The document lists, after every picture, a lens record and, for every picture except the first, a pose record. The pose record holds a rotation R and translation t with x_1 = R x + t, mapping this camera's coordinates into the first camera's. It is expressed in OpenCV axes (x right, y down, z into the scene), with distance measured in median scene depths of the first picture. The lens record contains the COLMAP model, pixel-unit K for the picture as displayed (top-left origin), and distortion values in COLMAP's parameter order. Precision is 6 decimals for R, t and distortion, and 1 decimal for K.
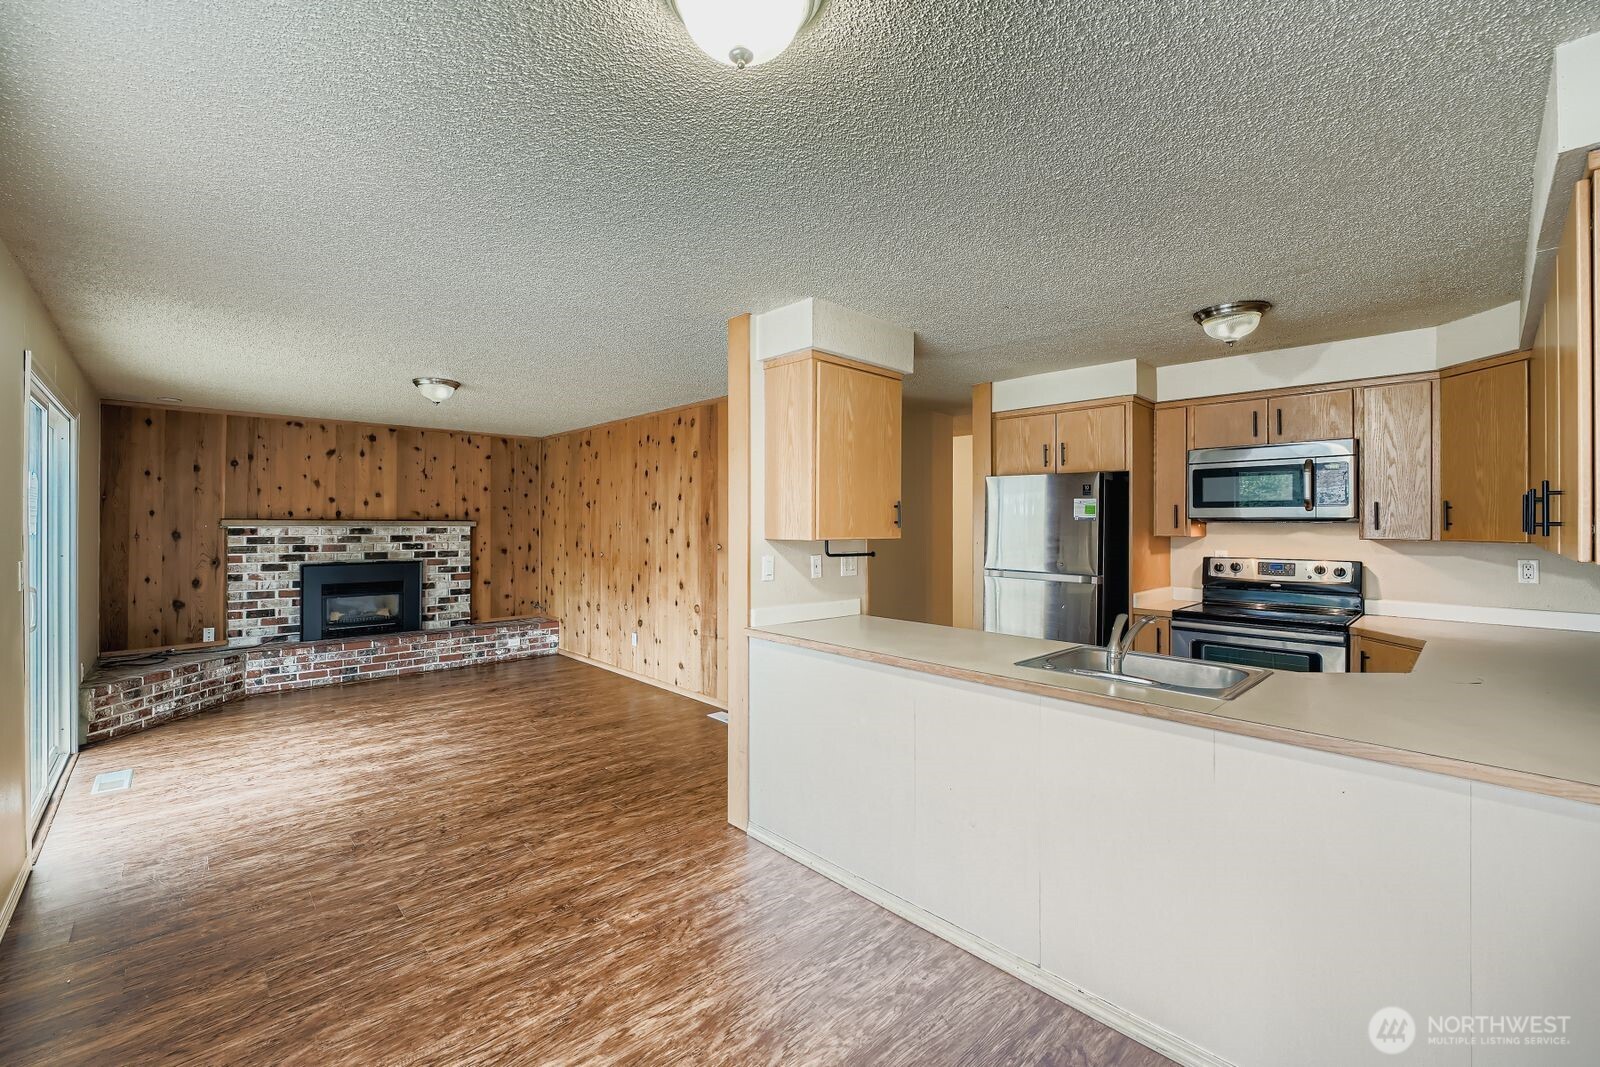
lens RADIAL K [[659.1, 0, 802.8], [0, 659.1, 524.6], [0, 0, 1]] dist [-0.016131, 0.000145]
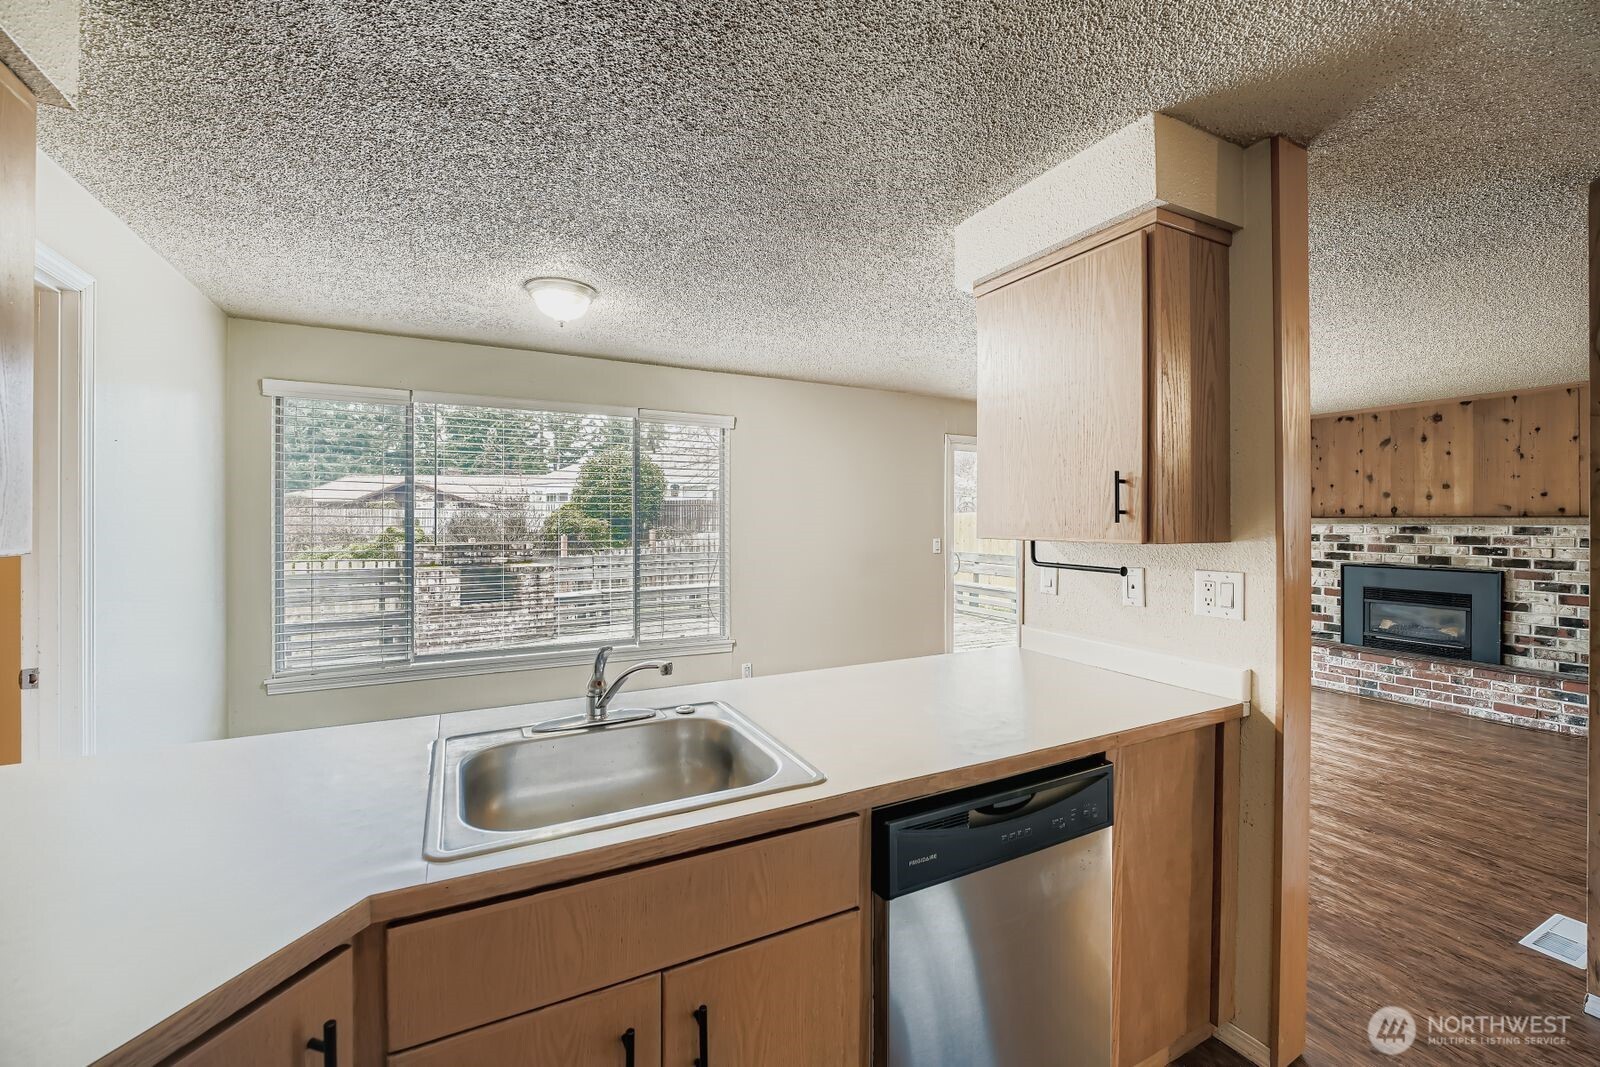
lens RADIAL K [[659.1, 0, 802.8], [0, 659.1, 524.6], [0, 0, 1]] dist [-0.016131, 0.000145]
pose [[-0.280981, 0.001845, -0.959712, 0.361780], [-0.004187, 0.999986, 0.003148, 0.003525], [0.959704, 0.004903, -0.280970, 0.471106]]
